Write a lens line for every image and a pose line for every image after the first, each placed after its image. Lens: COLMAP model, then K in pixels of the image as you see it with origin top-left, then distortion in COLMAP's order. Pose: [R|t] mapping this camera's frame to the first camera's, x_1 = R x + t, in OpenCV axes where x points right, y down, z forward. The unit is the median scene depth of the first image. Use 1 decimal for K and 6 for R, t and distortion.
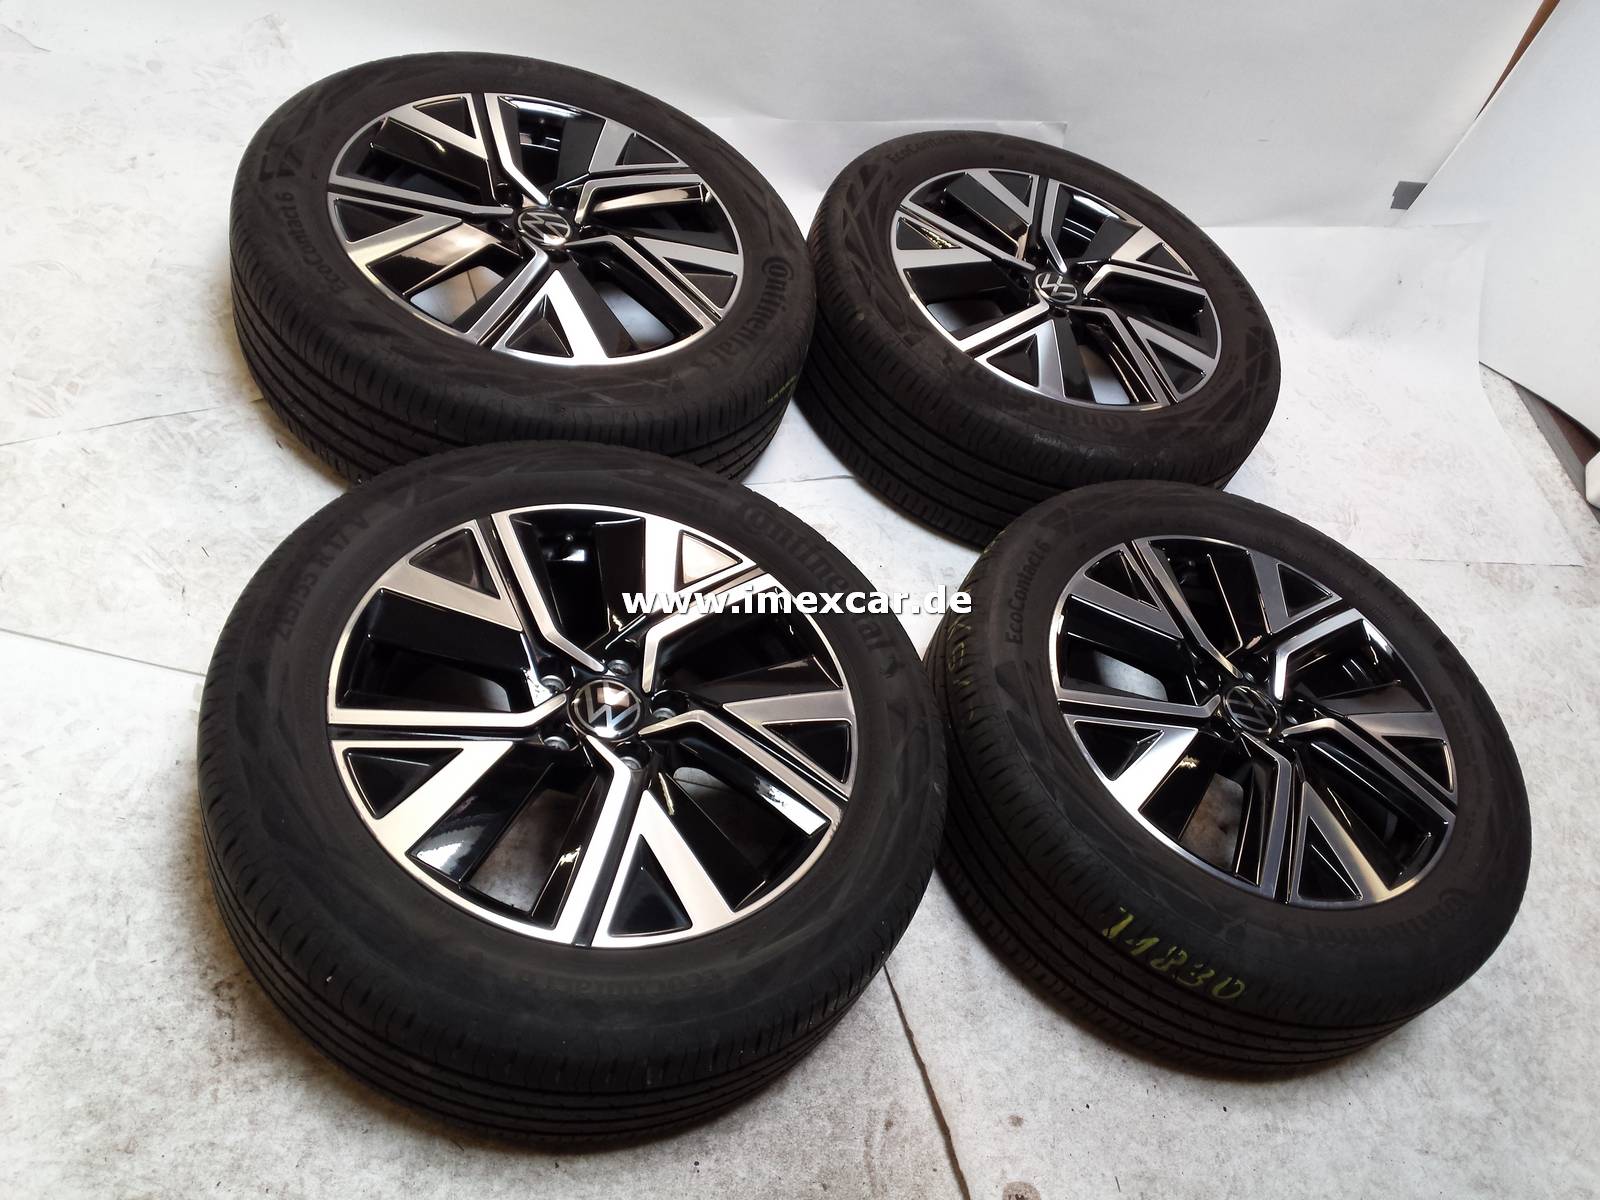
lens RADIAL K [[1493.7, 0, 824.8], [0, 1493.7, 538.3], [0, 0, 1]] dist [0.004726, -0.001172]
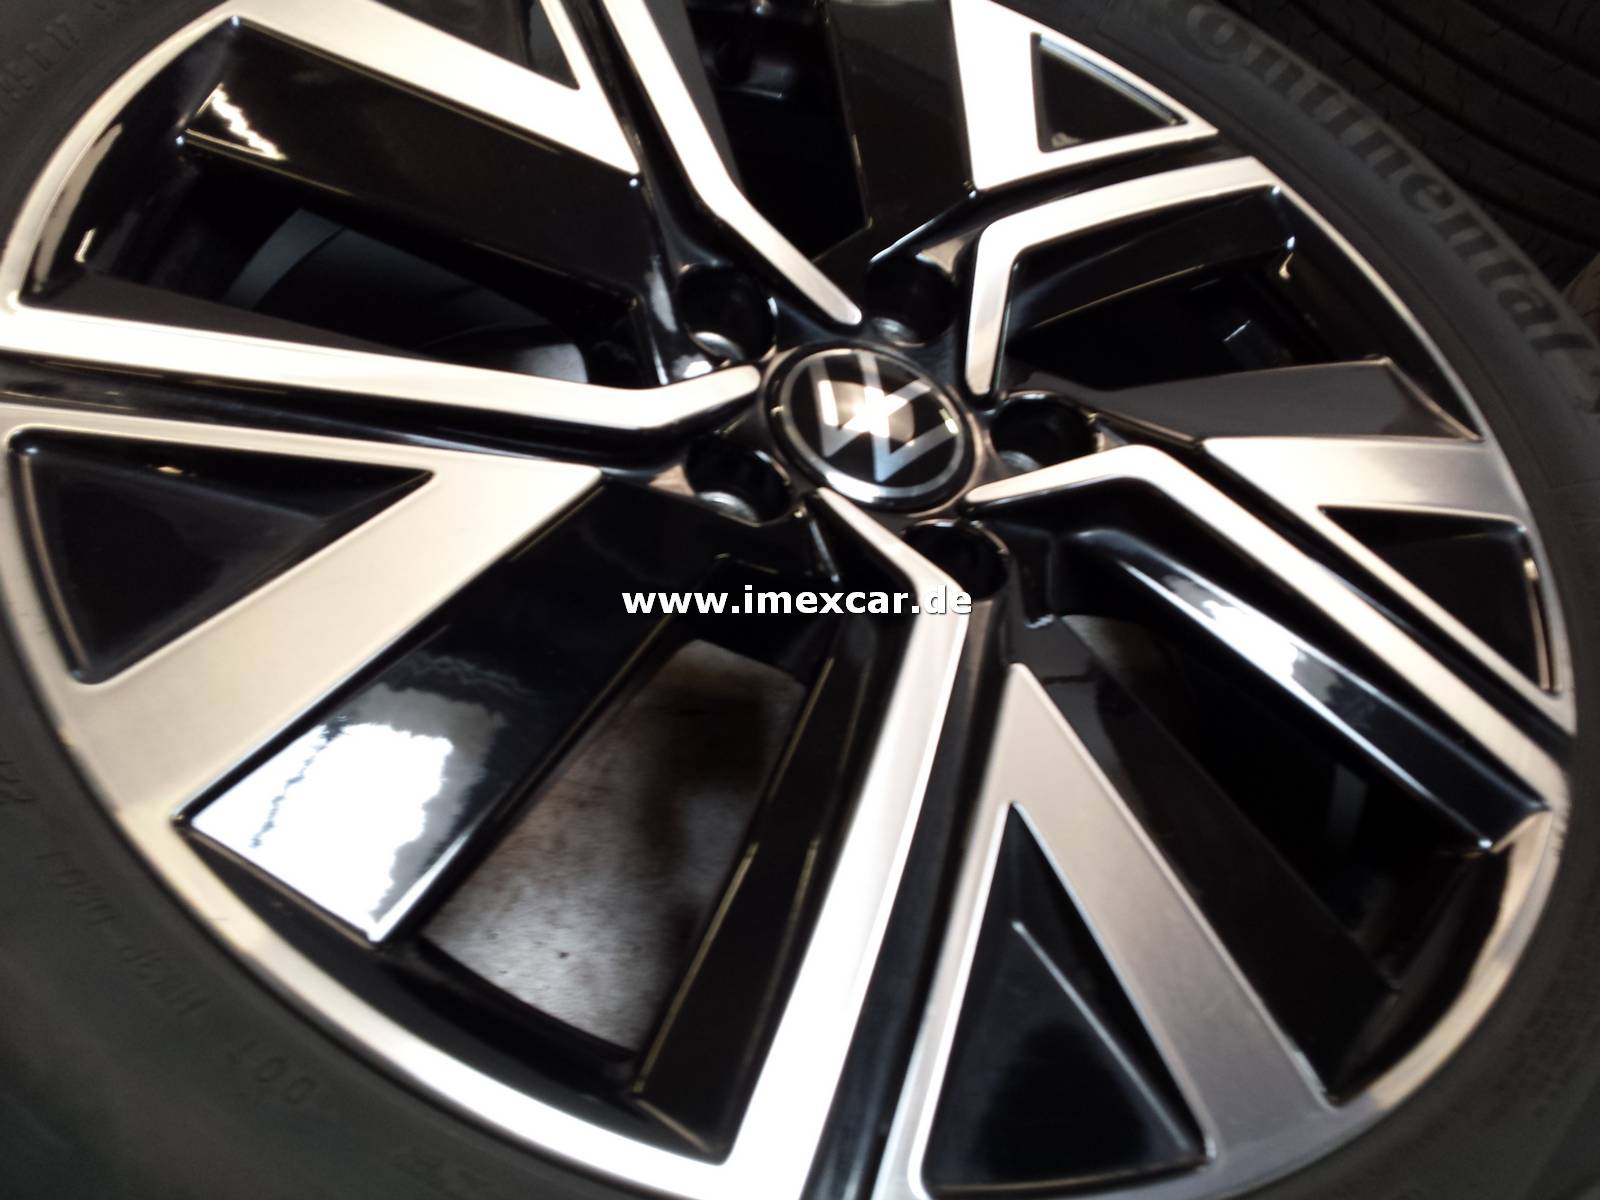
lens RADIAL K [[1440.5, 0, 799.4], [0, 1440.5, 570.1], [0, 0, 1]] dist [0.010964, 0.010577]
pose [[0.997010, 0.064372, -0.042754, -0.126355], [-0.062007, 0.996585, 0.054522, 0.112705], [0.046118, -0.051708, 0.997597, 0.580570]]
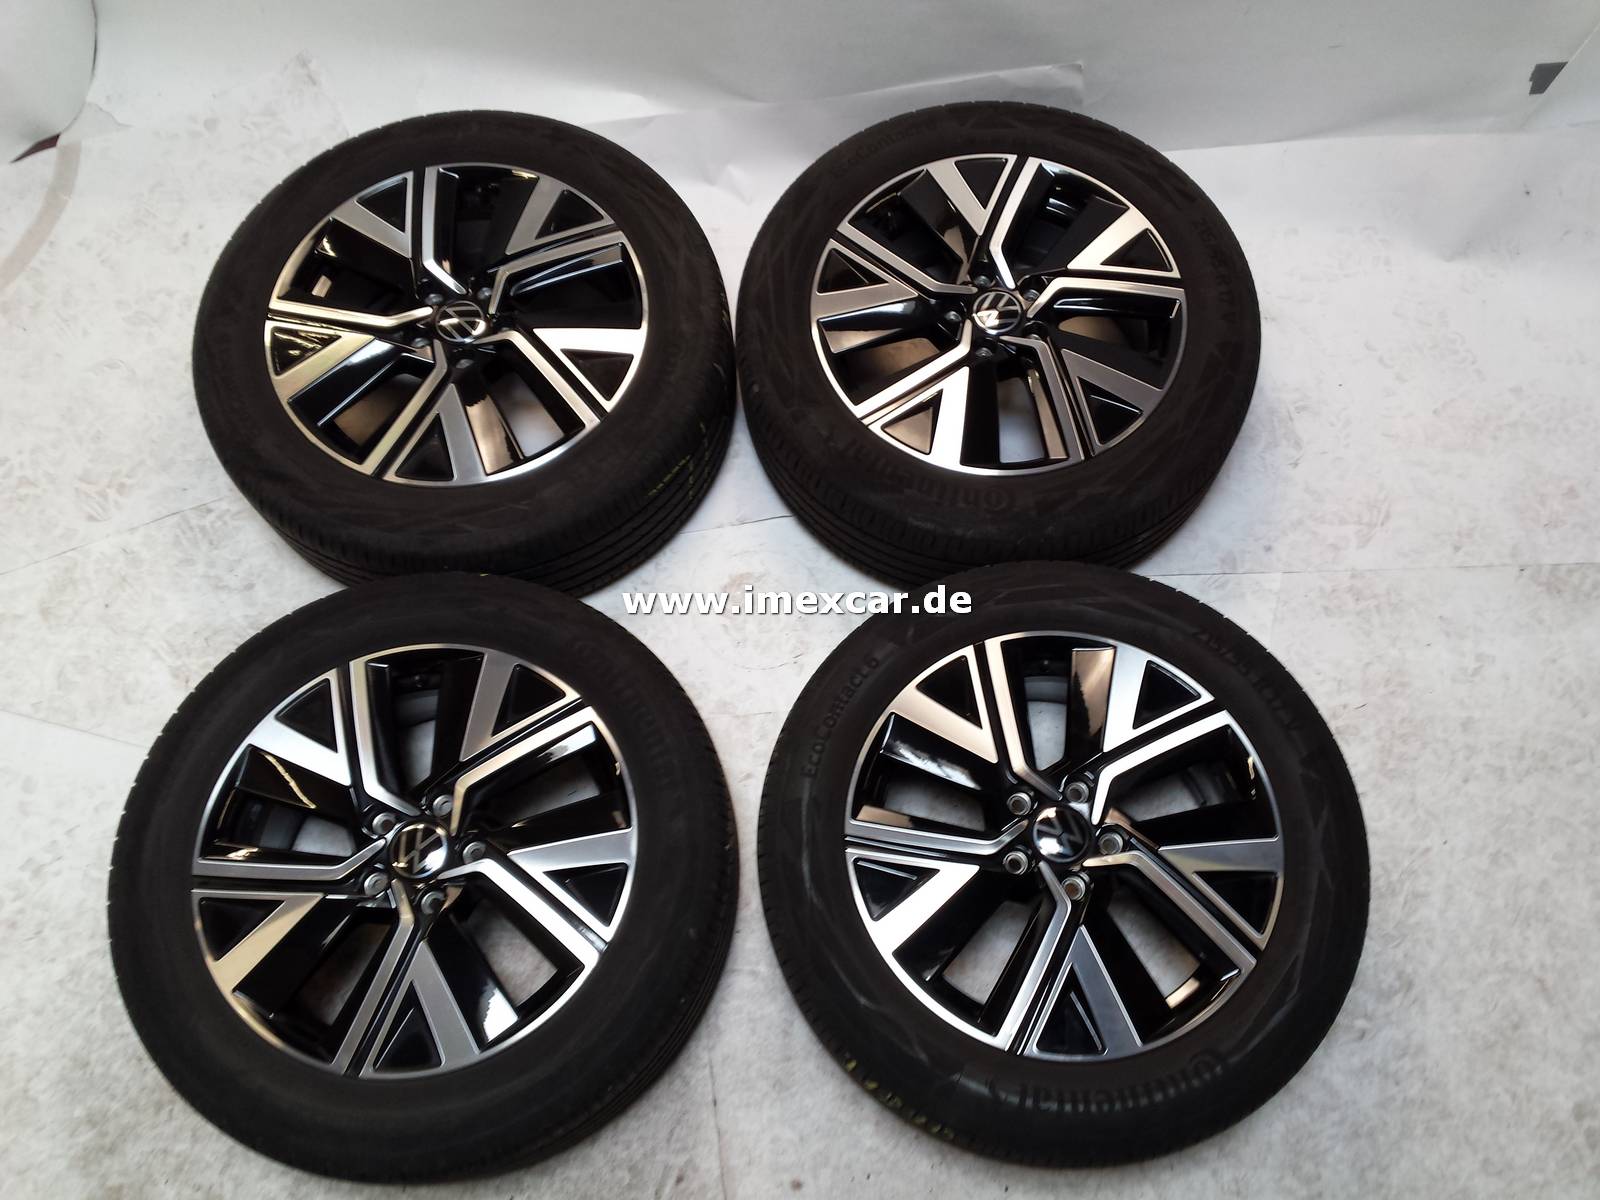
lens RADIAL K [[1498.7, 0, 785.7], [0, 1498.7, 585.4], [0, 0, 1]] dist [0.002266, -0.001441]
pose [[0.935081, 0.029601, -0.353196, 0.472121], [0.069530, 0.961824, 0.264688, -0.334363], [0.347547, -0.272062, 0.897325, 0.073235]]
